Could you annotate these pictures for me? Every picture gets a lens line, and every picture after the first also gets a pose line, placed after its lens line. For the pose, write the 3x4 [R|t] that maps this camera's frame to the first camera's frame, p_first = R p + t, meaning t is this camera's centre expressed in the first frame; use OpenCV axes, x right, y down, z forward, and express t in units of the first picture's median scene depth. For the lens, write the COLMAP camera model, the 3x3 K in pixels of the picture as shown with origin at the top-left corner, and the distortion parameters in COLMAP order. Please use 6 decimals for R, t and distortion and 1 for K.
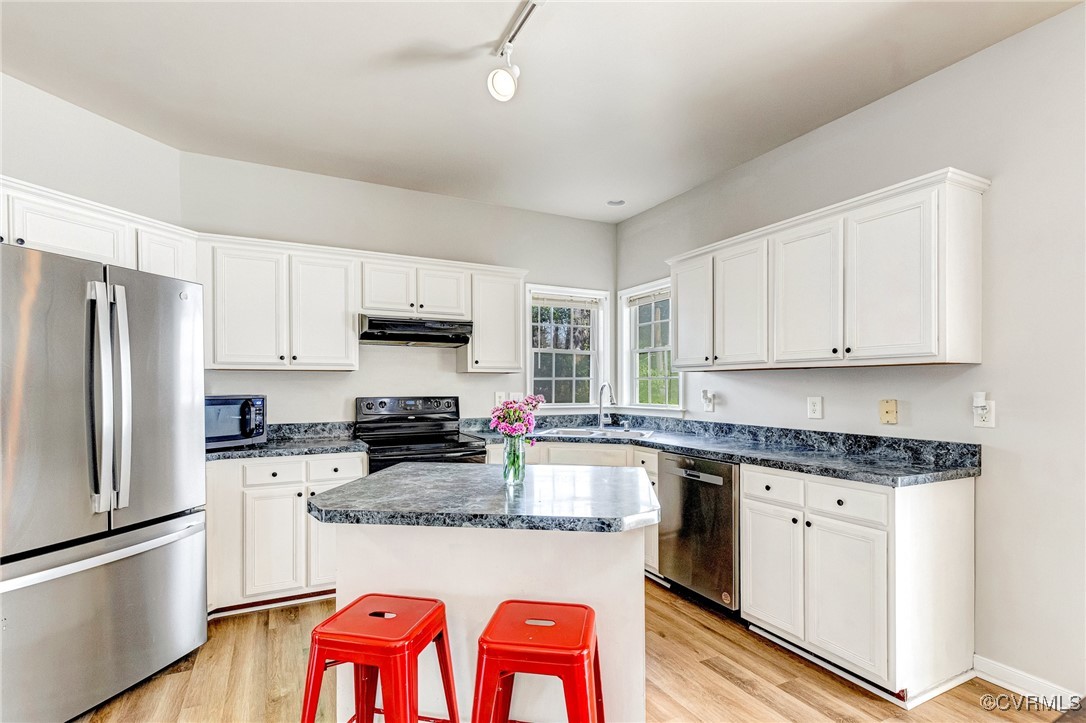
lens RADIAL K [[518.6, 0, 535.3], [0, 518.6, 386.0], [0, 0, 1]] dist [0.014064, -0.003473]
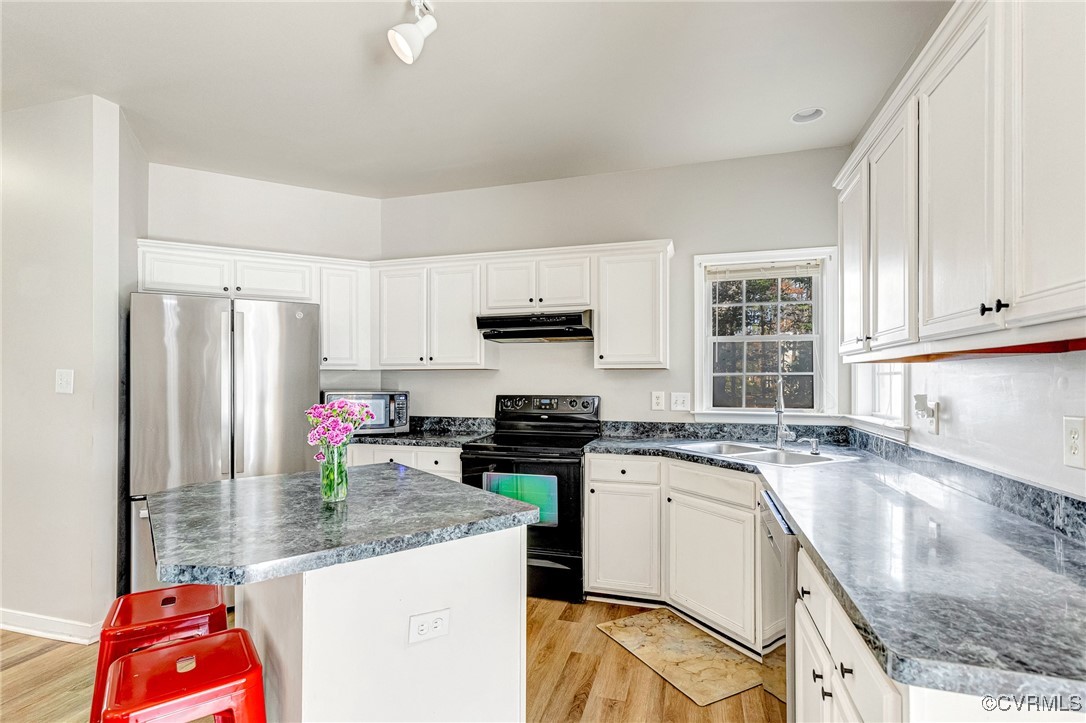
lens RADIAL K [[518.6, 0, 534.6], [0, 518.6, 374.9], [0, 0, 1]] dist [0.014064, -0.003473]
pose [[0.725075, -0.006035, -0.688643, 0.436337], [-0.002797, 0.999928, -0.011708, -0.005878], [0.688664, 0.010416, 0.725006, 0.316102]]
